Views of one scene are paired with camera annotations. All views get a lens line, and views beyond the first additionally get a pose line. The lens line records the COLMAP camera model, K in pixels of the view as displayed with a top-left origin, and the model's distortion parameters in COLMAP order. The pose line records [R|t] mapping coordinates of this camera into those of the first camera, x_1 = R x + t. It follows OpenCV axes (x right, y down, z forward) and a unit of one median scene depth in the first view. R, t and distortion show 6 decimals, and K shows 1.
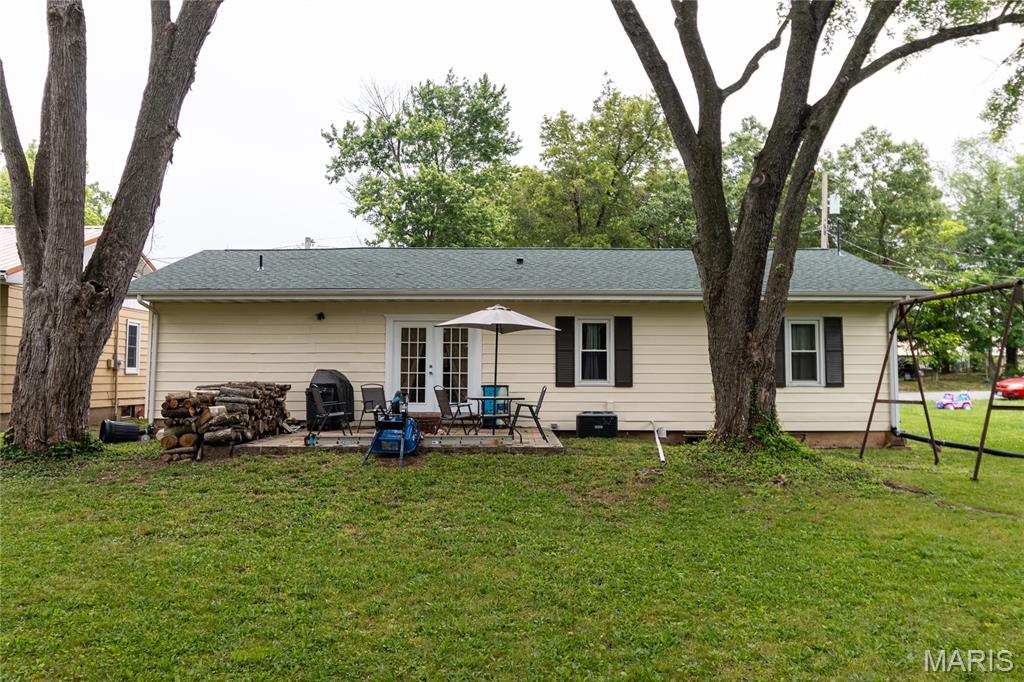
lens RADIAL K [[815.0, 0, 512.0], [0, 815.0, 341.0], [0, 0, 1]] dist [-0.001228, 0.001090]
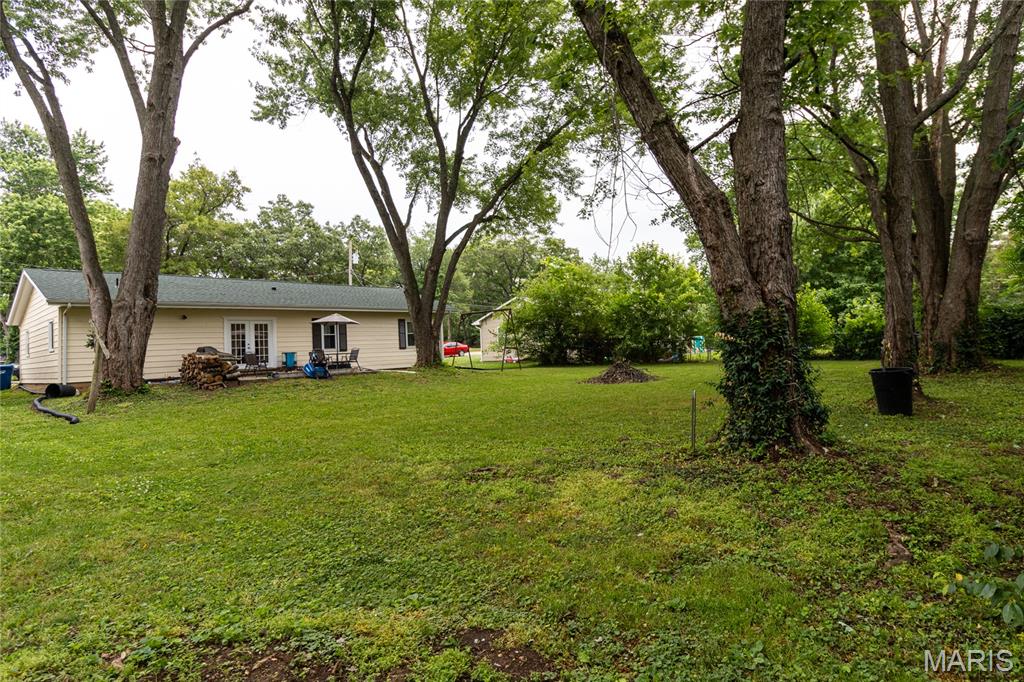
lens RADIAL K [[562.9, 0, 526.1], [0, 562.9, 326.4], [0, 0, 1]] dist [0.002411, 0.000823]
pose [[0.678674, -0.004010, 0.734429, -0.625432], [0.014209, 0.999870, -0.007671, 0.008946], [-0.734302, 0.015642, 0.678643, -0.358108]]
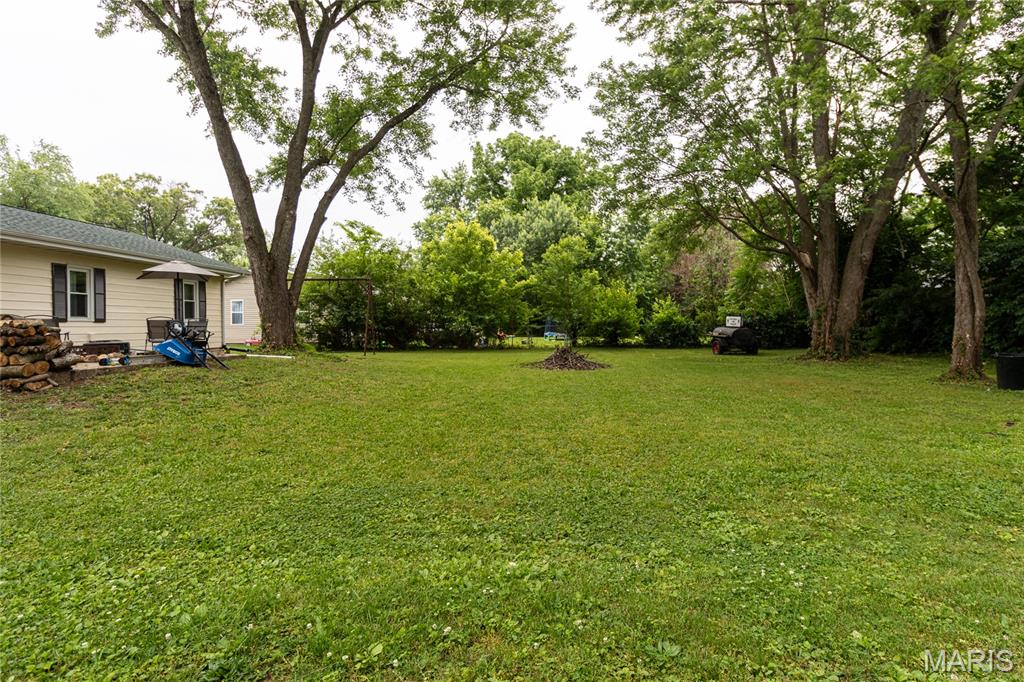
lens RADIAL K [[562.9, 0, 526.1], [0, 562.9, 326.4], [0, 0, 1]] dist [0.002411, 0.000823]
pose [[0.064393, -0.004738, 0.997913, -0.722036], [-0.037376, 0.999276, 0.007156, 0.030470], [-0.997224, -0.037759, 0.064170, 0.250767]]
